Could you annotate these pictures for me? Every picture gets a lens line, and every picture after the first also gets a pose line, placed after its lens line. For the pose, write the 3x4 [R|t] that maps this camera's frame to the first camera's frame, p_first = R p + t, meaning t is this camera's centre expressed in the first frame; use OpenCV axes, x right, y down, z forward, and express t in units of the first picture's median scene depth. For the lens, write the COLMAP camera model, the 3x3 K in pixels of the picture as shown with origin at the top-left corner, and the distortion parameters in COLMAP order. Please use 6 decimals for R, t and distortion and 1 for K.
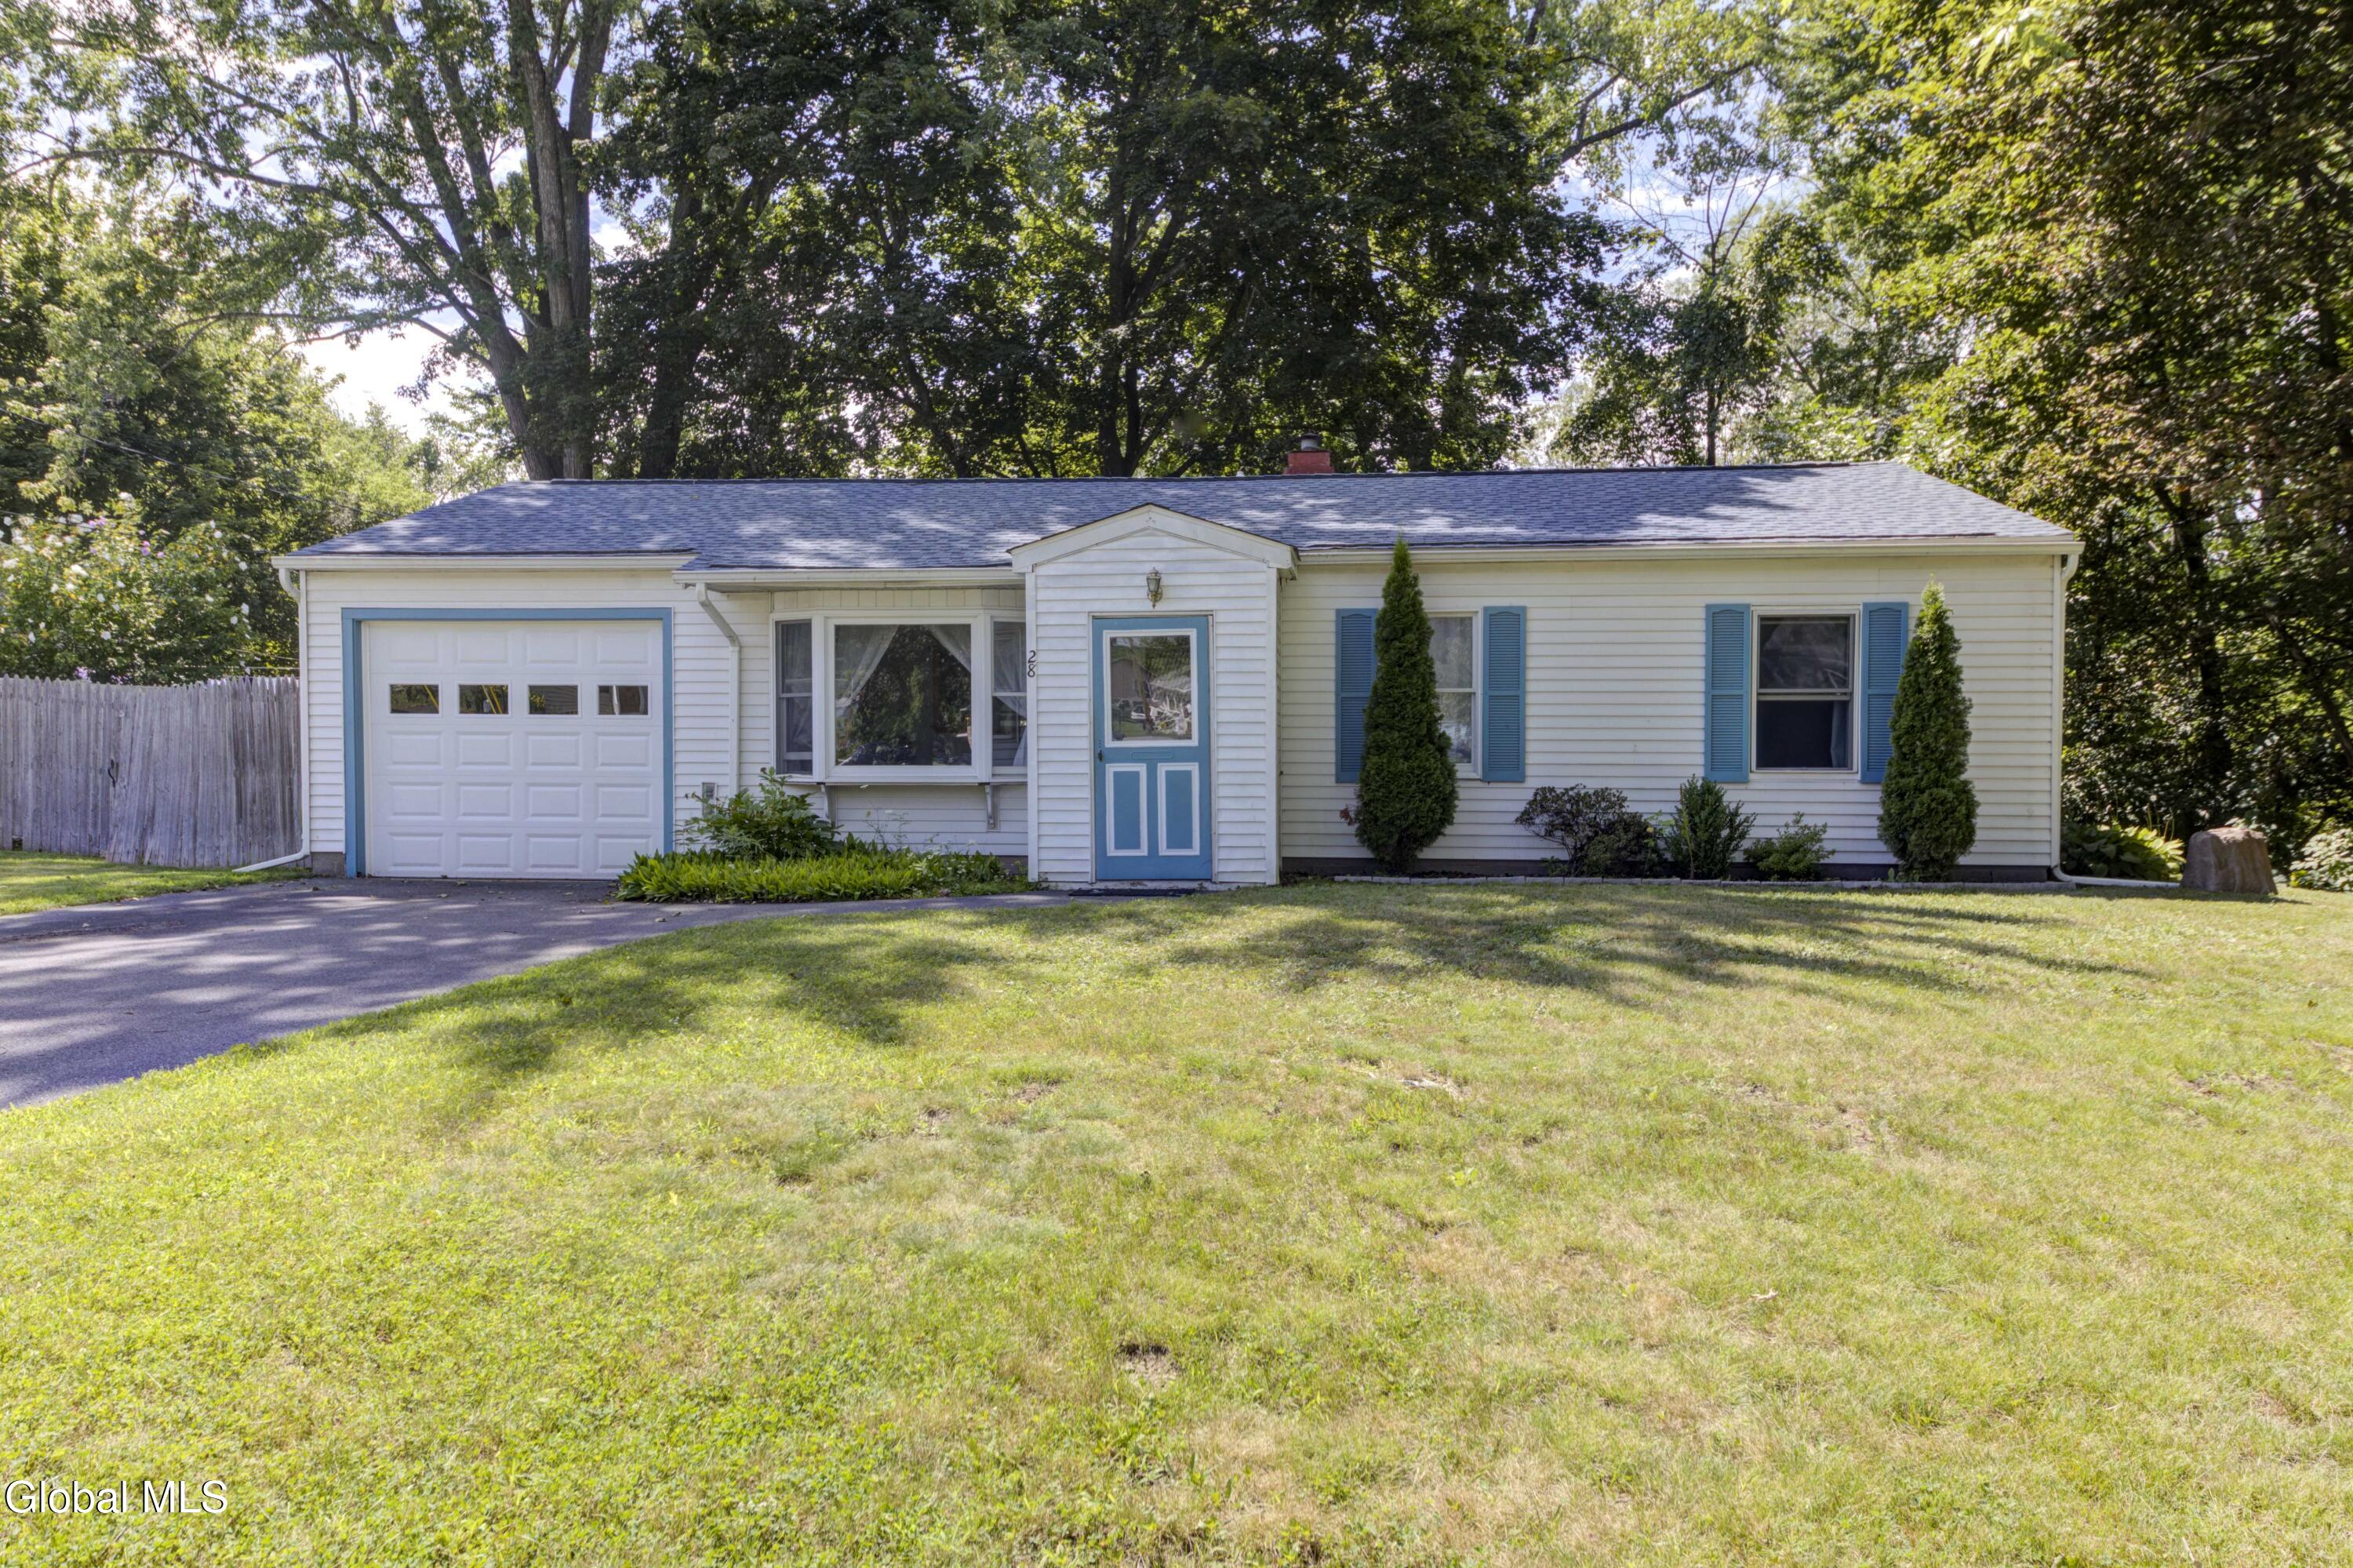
lens RADIAL K [[1621.5, 0, 1176.5], [0, 1621.5, 784.0], [0, 0, 1]] dist [0.000856, 0.000011]
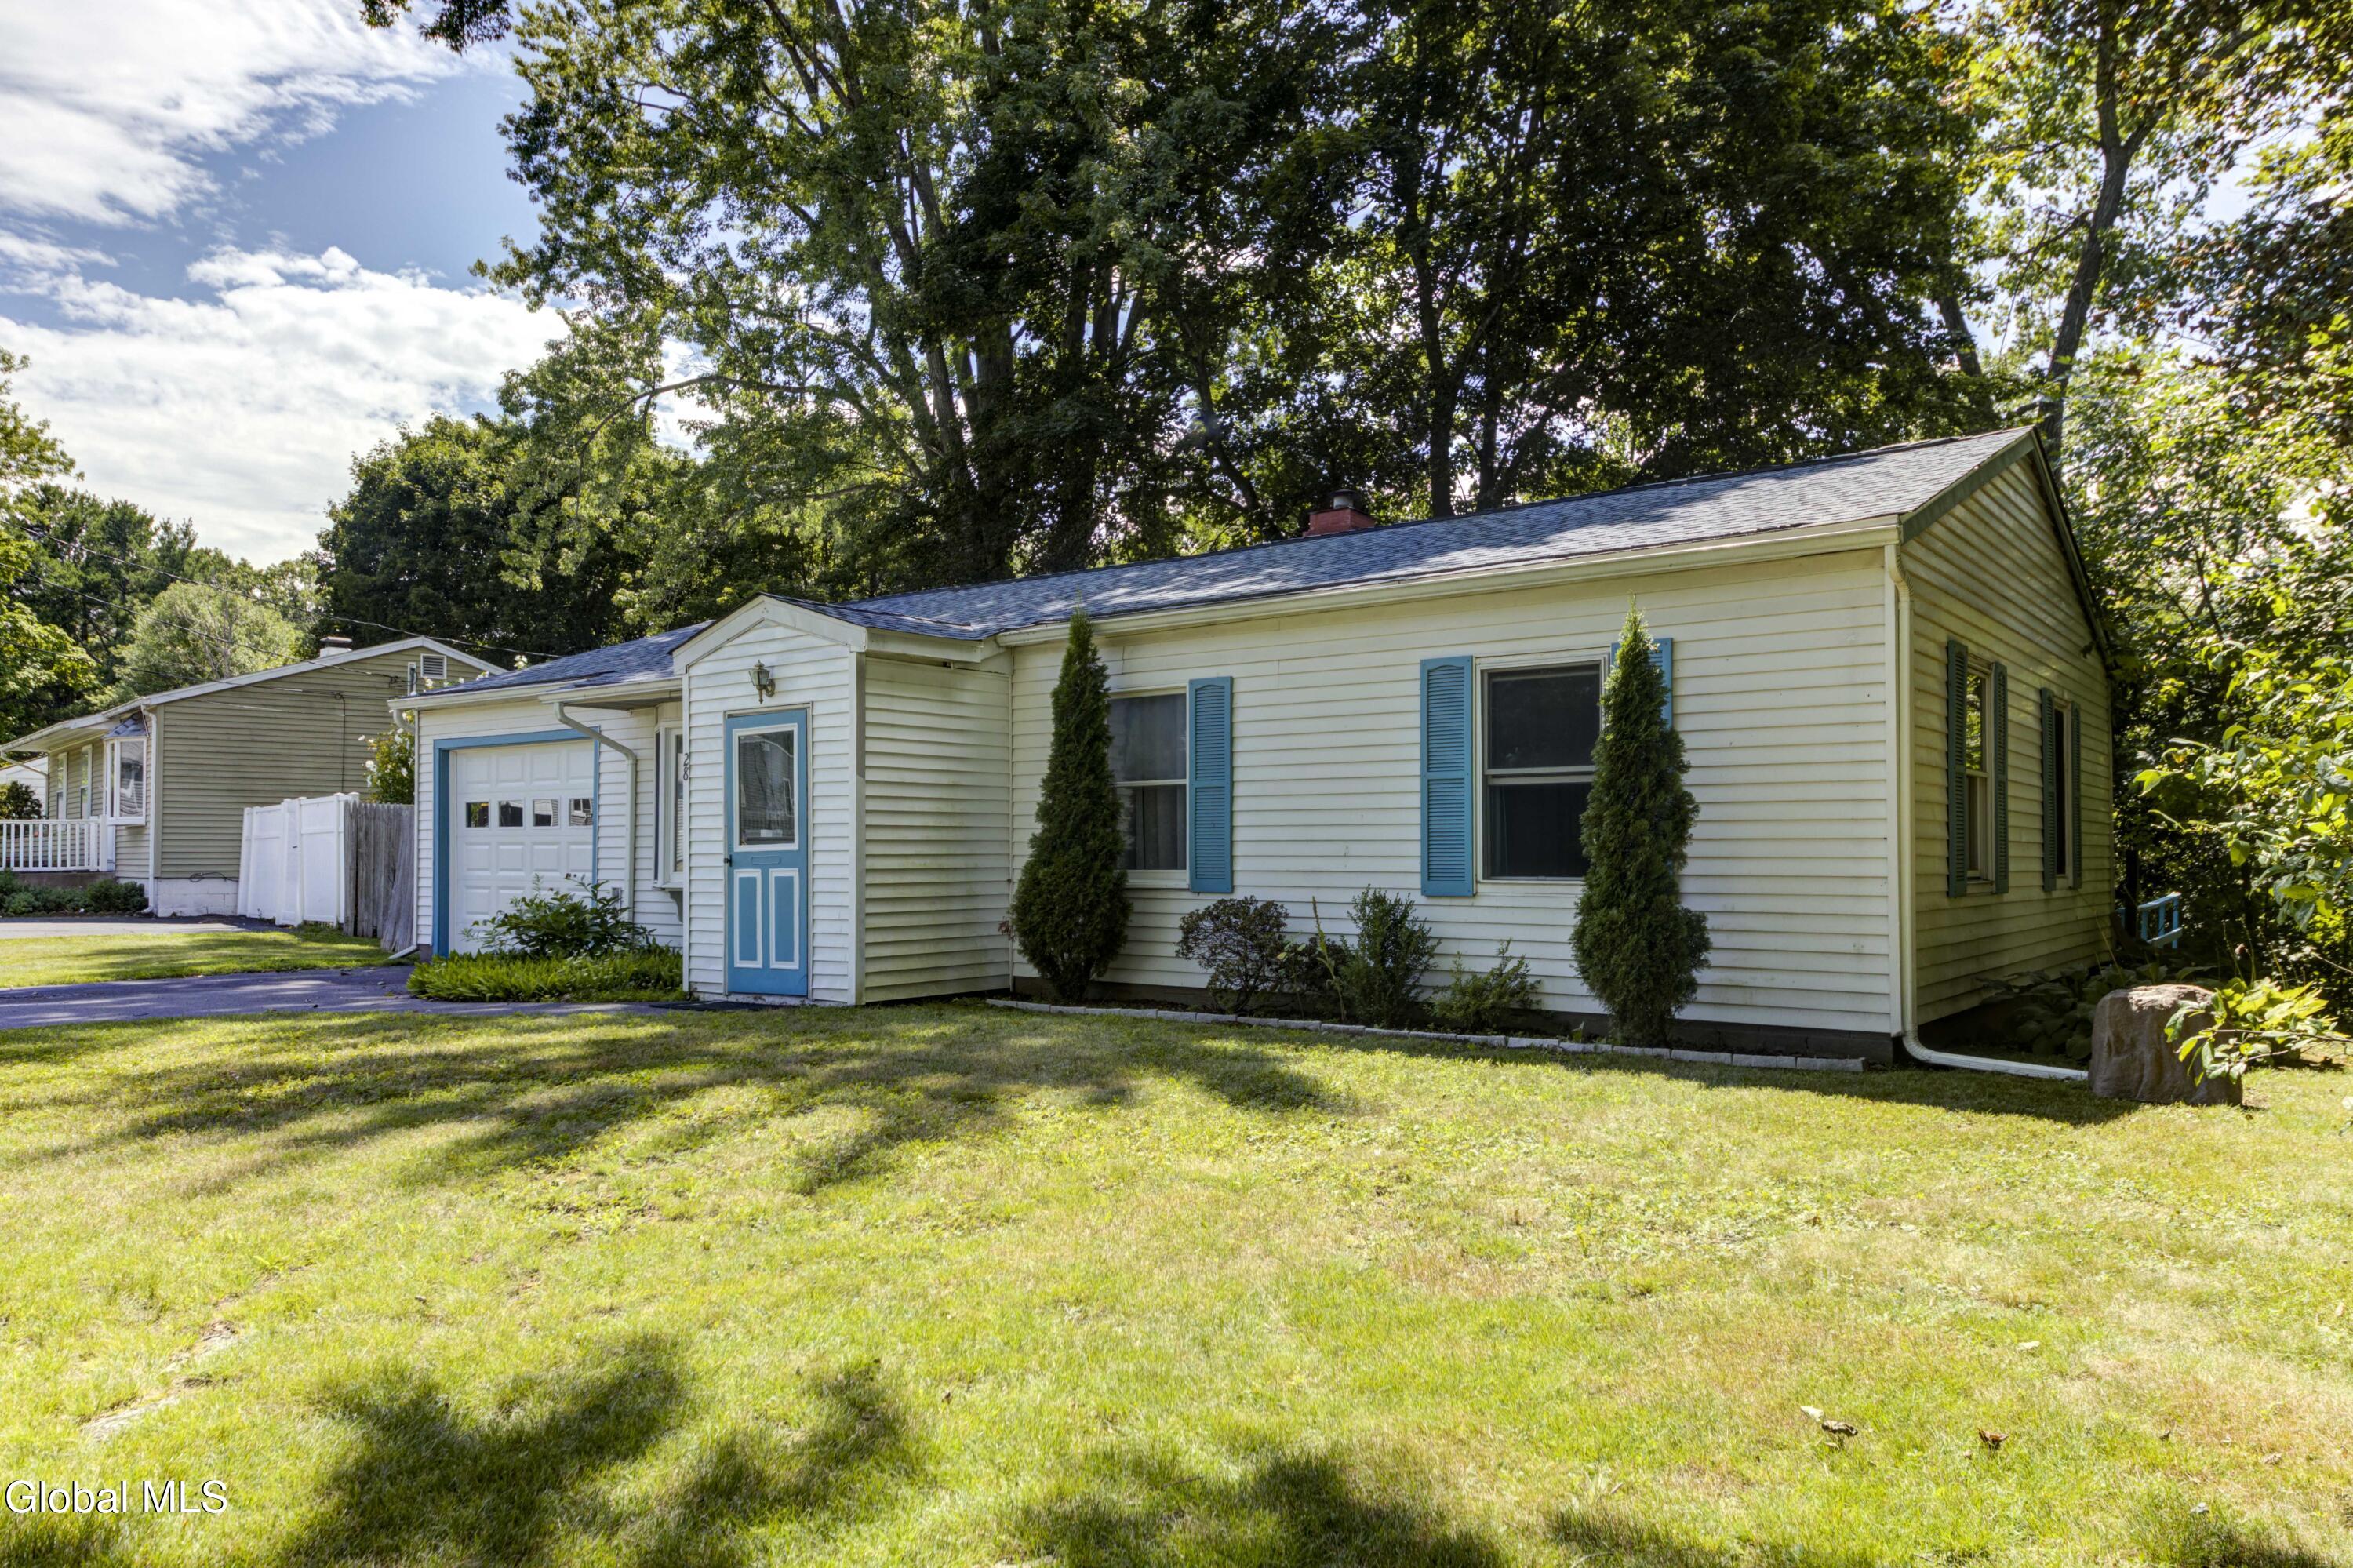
lens RADIAL K [[1621.5, 0, 1176.5], [0, 1621.5, 784.0], [0, 0, 1]] dist [0.000856, 0.000011]
pose [[0.853198, -0.026989, -0.520889, 0.621879], [-0.010951, 0.997513, -0.069621, 0.000942], [0.521473, 0.065105, 0.850781, 0.299970]]
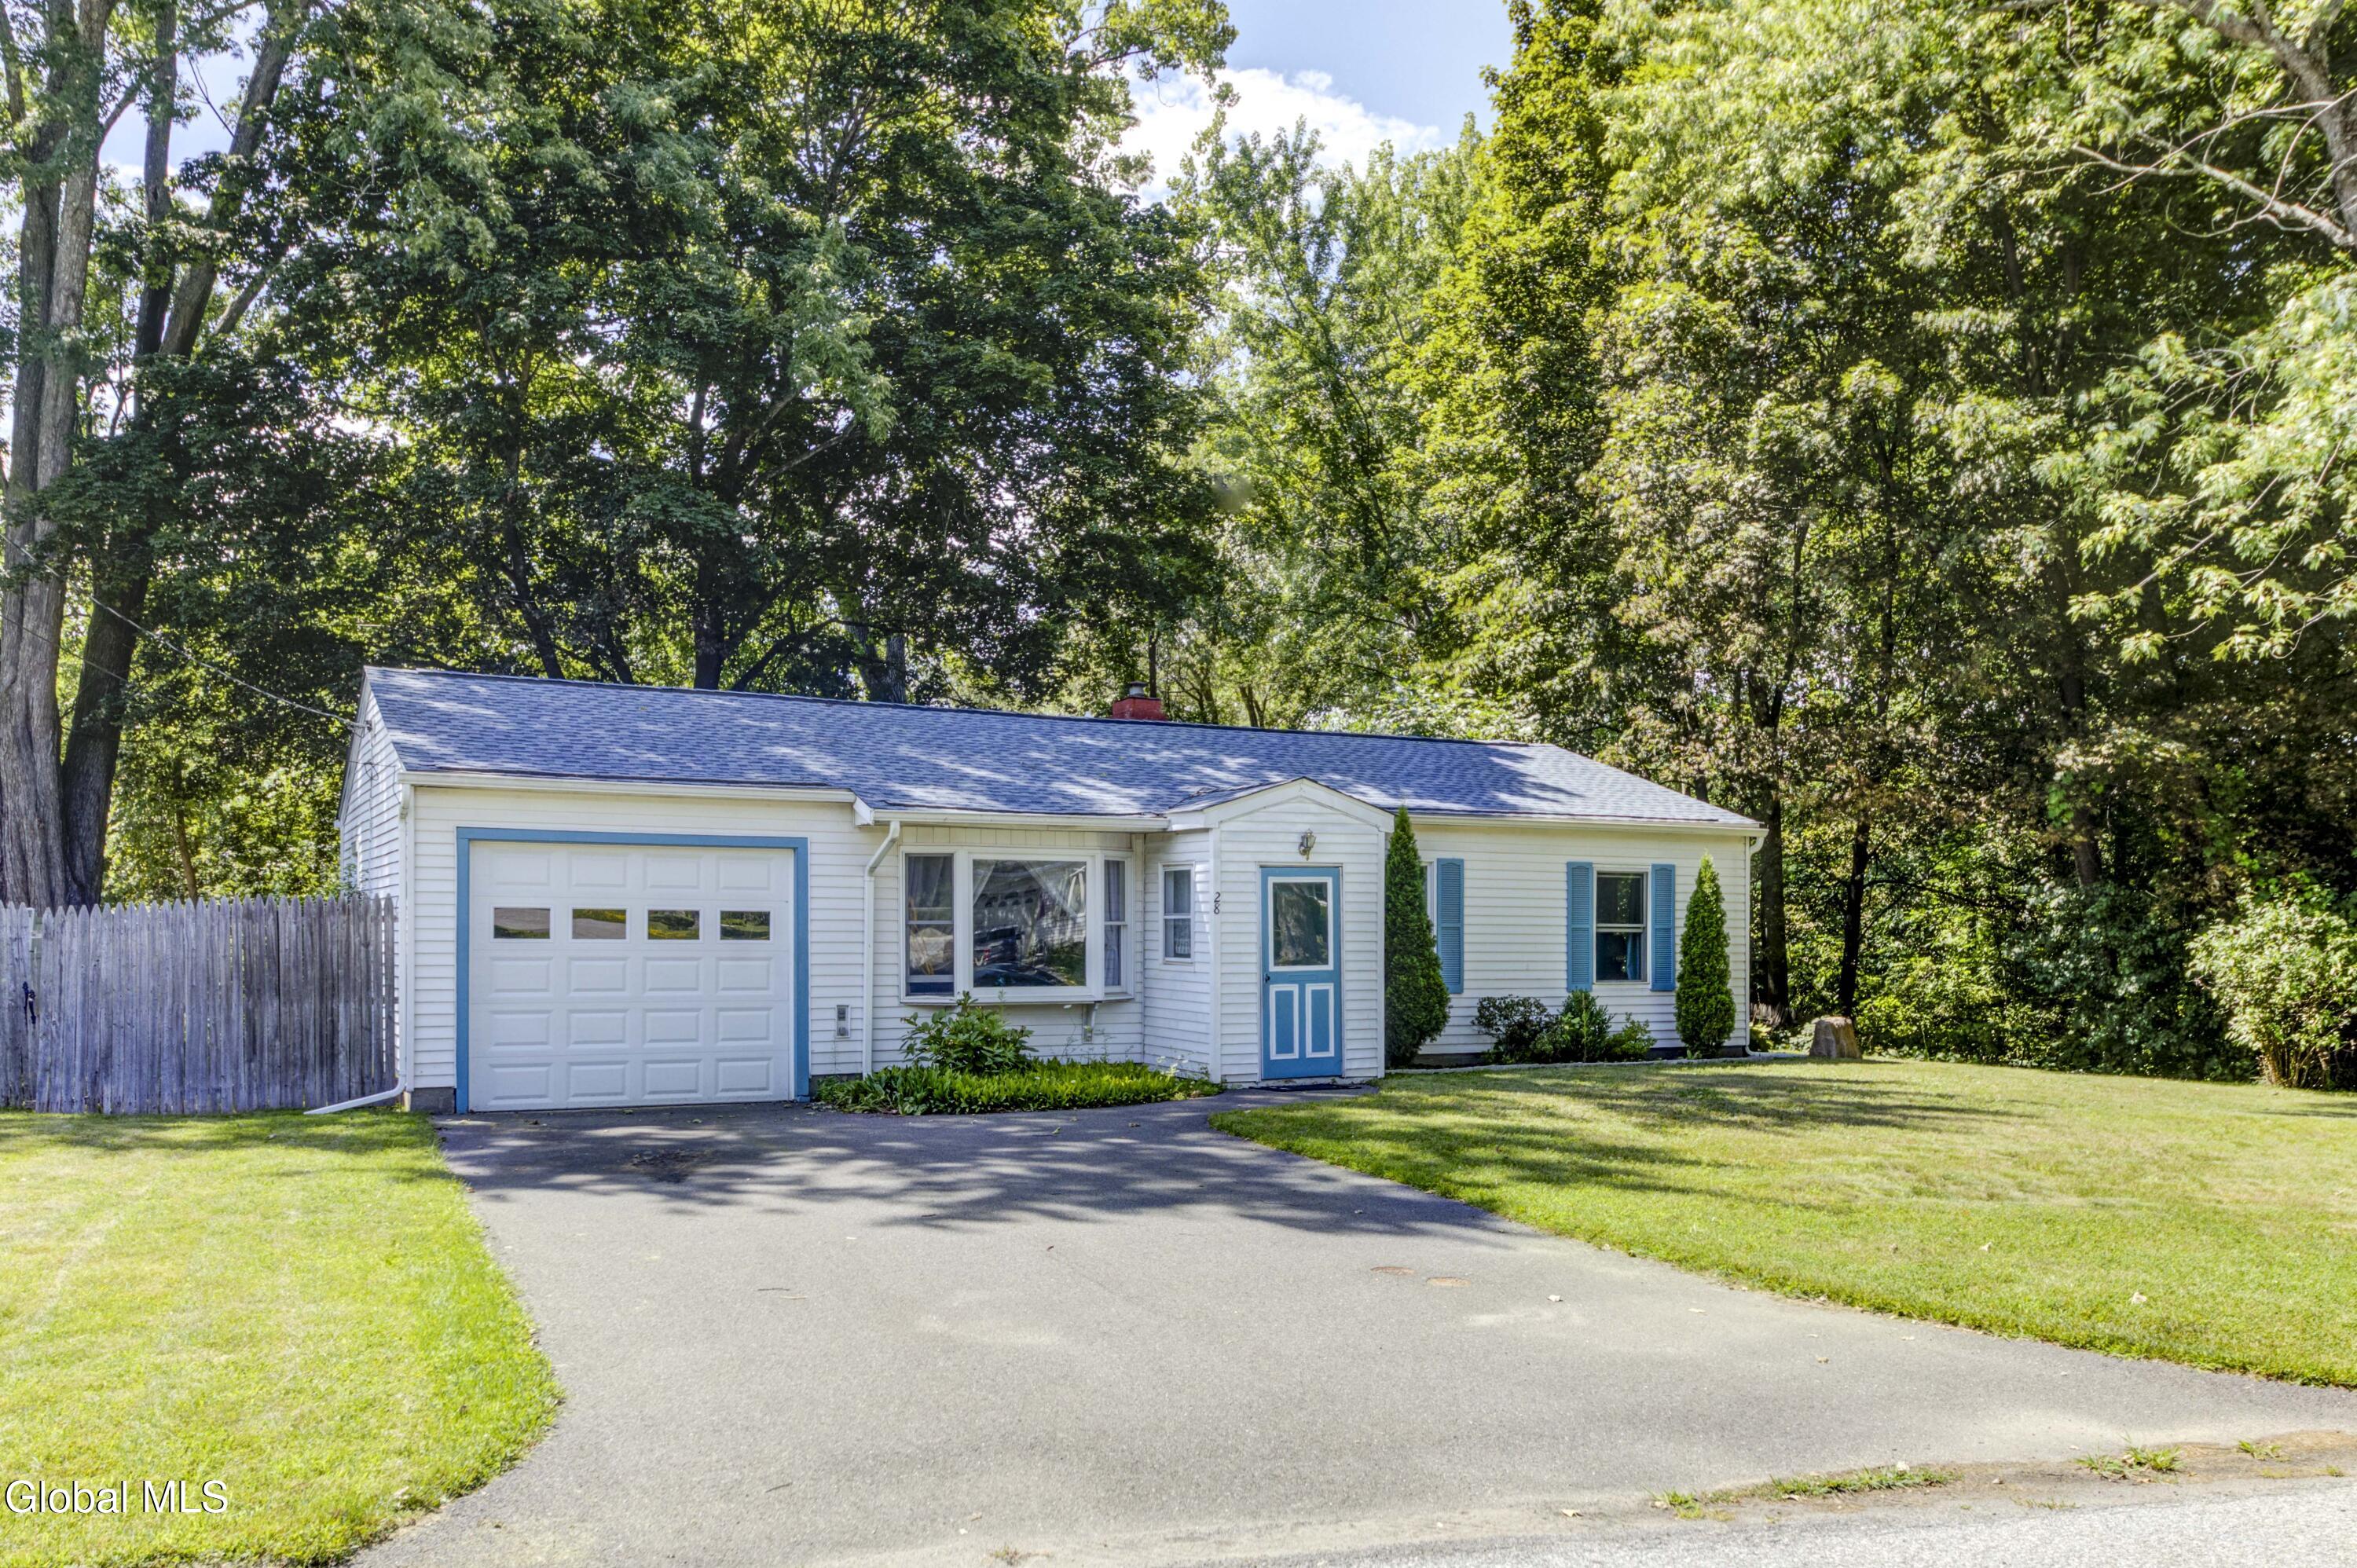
lens RADIAL K [[1784.8, 0, 1178.5], [0, 1784.8, 784.0], [0, 0, 1]] dist [0.002040, -0.000046]
pose [[0.845466, 0.047516, 0.531910, -0.770825], [0.009741, 0.994496, -0.104322, -0.021567], [-0.533940, 0.093382, 0.840350, -0.112436]]
